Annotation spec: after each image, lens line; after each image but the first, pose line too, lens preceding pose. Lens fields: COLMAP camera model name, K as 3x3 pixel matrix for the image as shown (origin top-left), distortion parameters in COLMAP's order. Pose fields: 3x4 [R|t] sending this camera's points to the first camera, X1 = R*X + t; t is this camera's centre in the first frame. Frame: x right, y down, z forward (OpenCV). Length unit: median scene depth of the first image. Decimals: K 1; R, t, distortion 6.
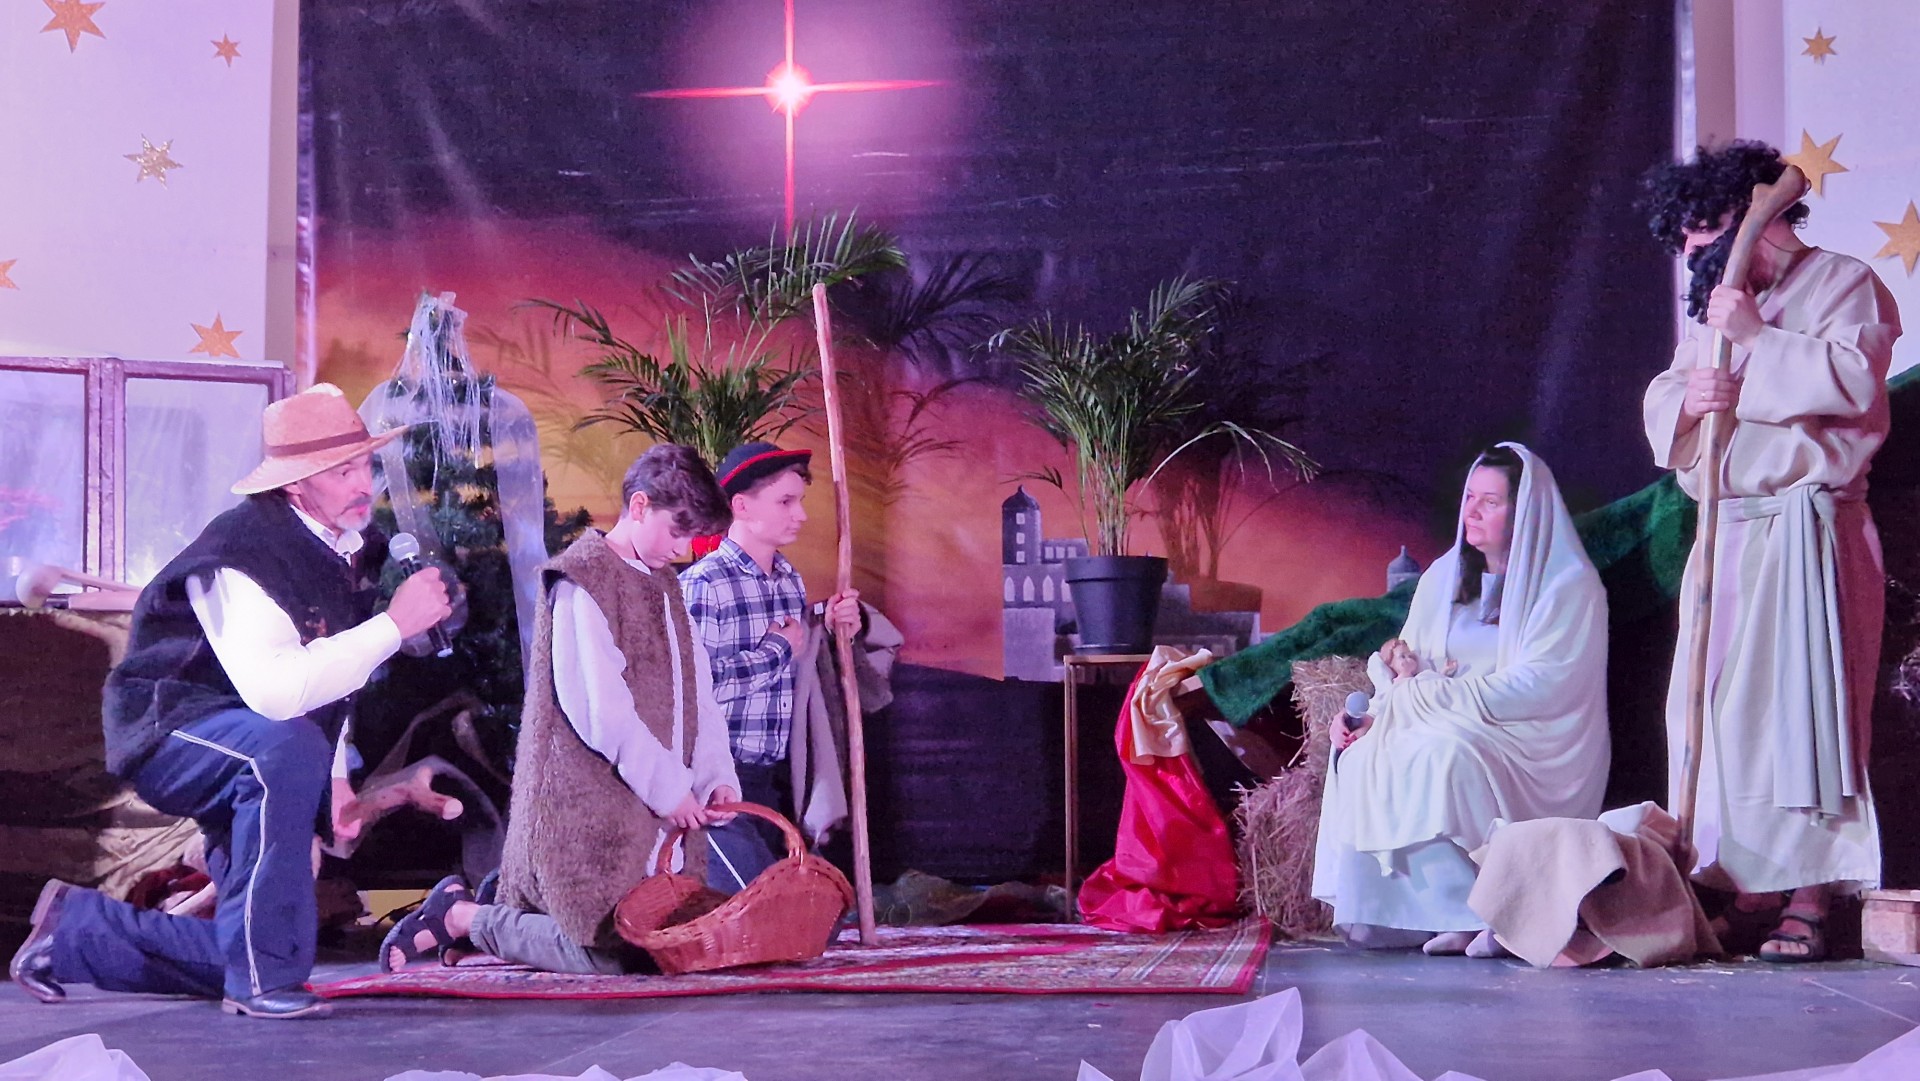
lens RADIAL K [[2305.4, 0, 949.3], [0, 2305.4, 554.2], [0, 0, 1]] dist [0.050511, 0.000000]
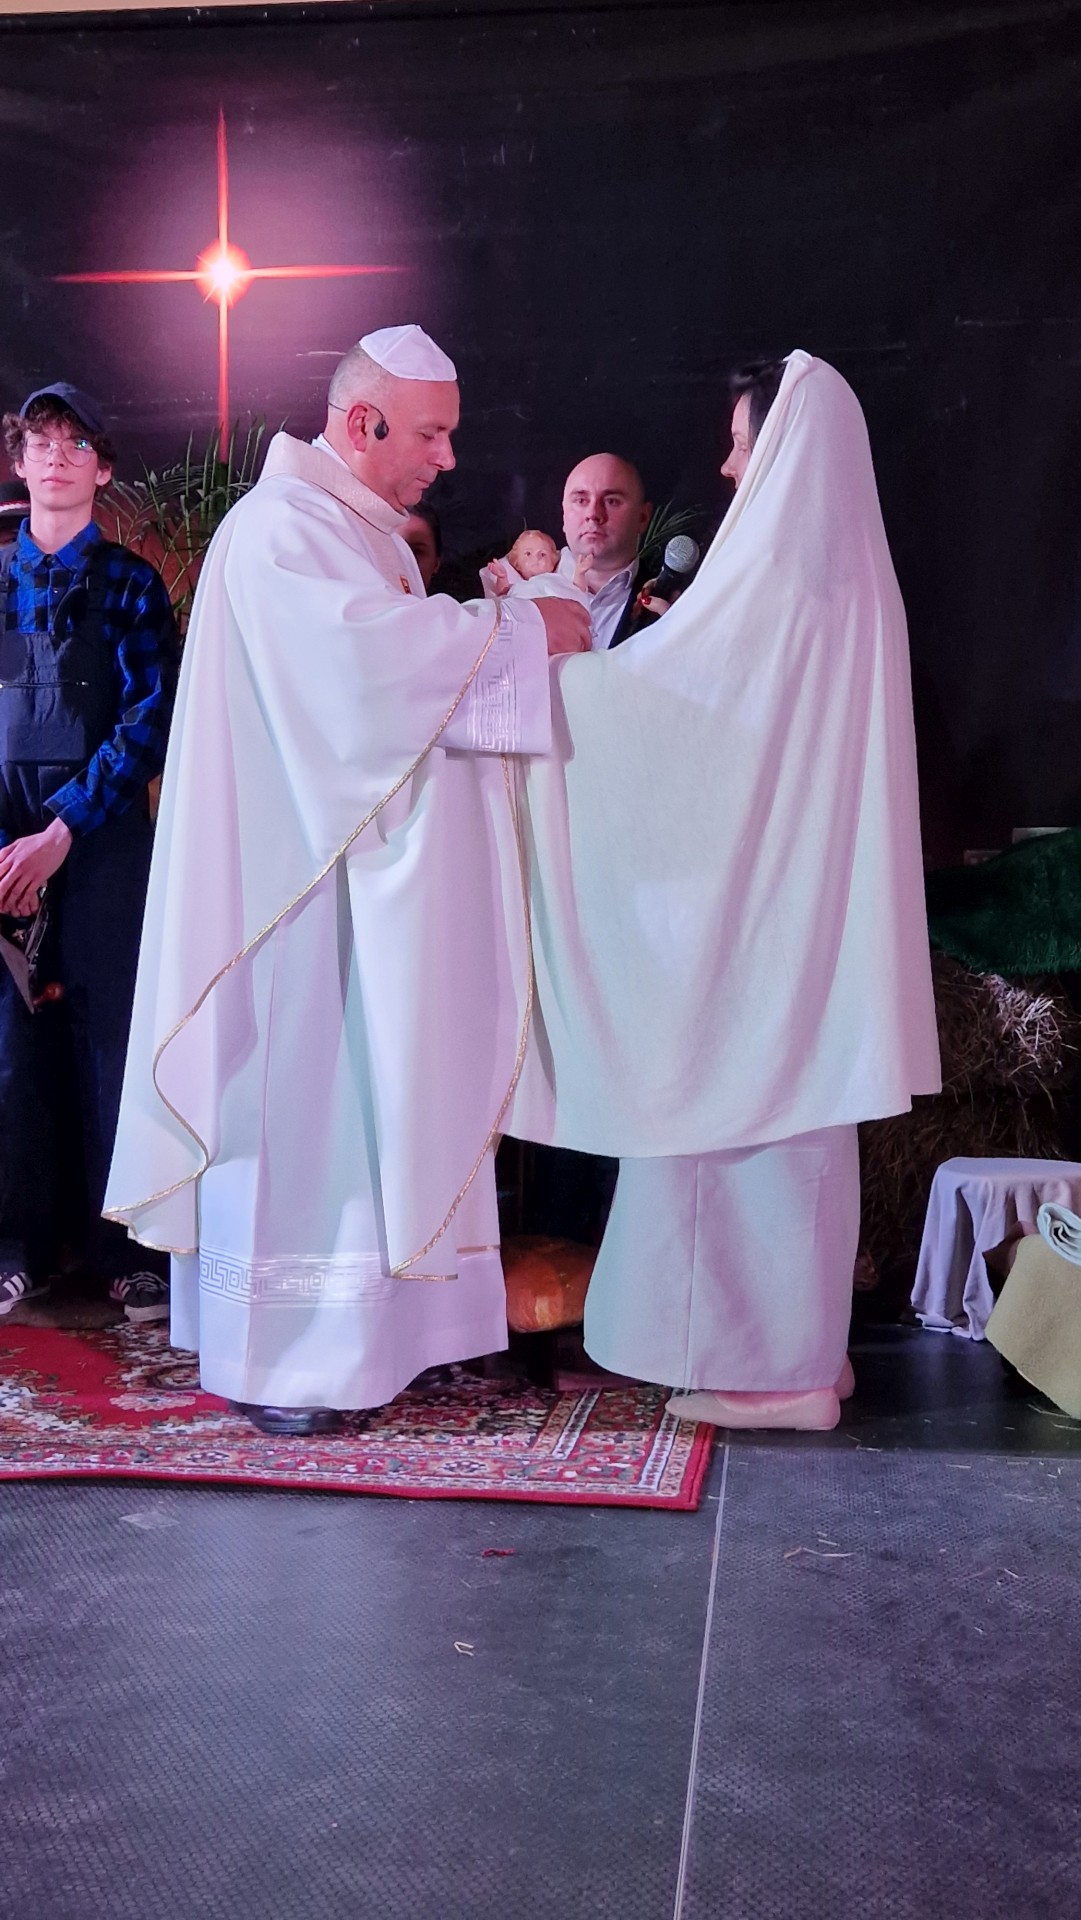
lens RADIAL K [[2085.7, 0, 490.8], [0, 2085.7, 939.0], [0, 0, 1]] dist [0.061976, 0.000000]
pose [[0.999865, 0.015974, -0.003846, 0.037747], [-0.015546, 0.995529, 0.093165, -0.029461], [0.005317, -0.093093, 0.995643, 0.200816]]
